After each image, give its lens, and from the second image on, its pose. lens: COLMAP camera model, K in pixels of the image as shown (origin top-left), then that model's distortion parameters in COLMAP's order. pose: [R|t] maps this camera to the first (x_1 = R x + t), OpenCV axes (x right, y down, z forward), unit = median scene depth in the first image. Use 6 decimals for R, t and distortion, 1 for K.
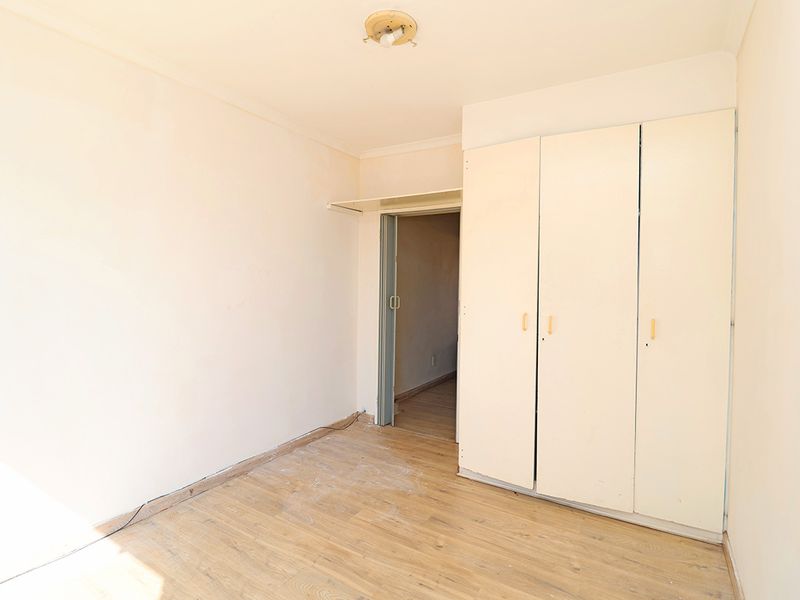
lens RADIAL K [[420.5, 0, 400.8], [0, 420.5, 294.8], [0, 0, 1]] dist [-0.003310, -0.006912]
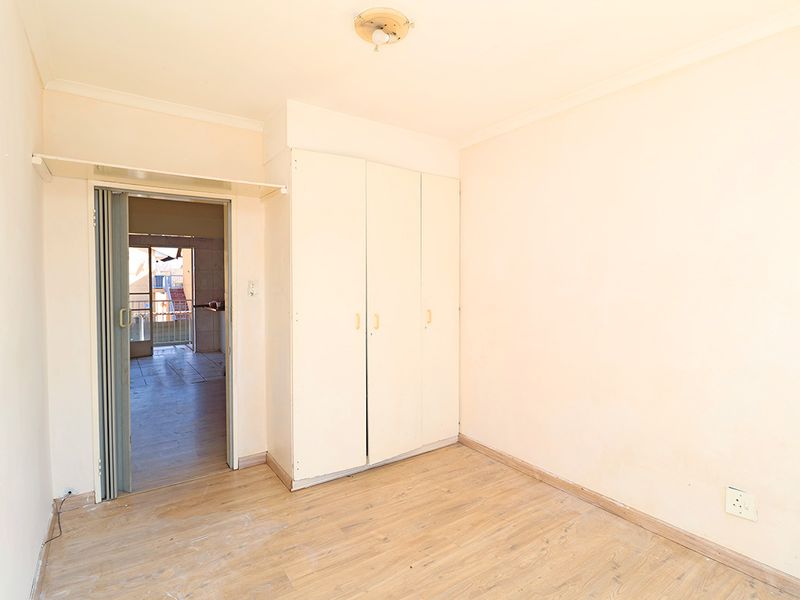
lens RADIAL K [[420.5, 0, 398.3], [0, 420.5, 296.9], [0, 0, 1]] dist [-0.003310, -0.006912]
pose [[0.402924, -0.049959, 0.913869, -0.678099], [0.033505, 0.998645, 0.039821, -0.041465], [-0.914620, 0.014574, 0.404052, 0.435222]]
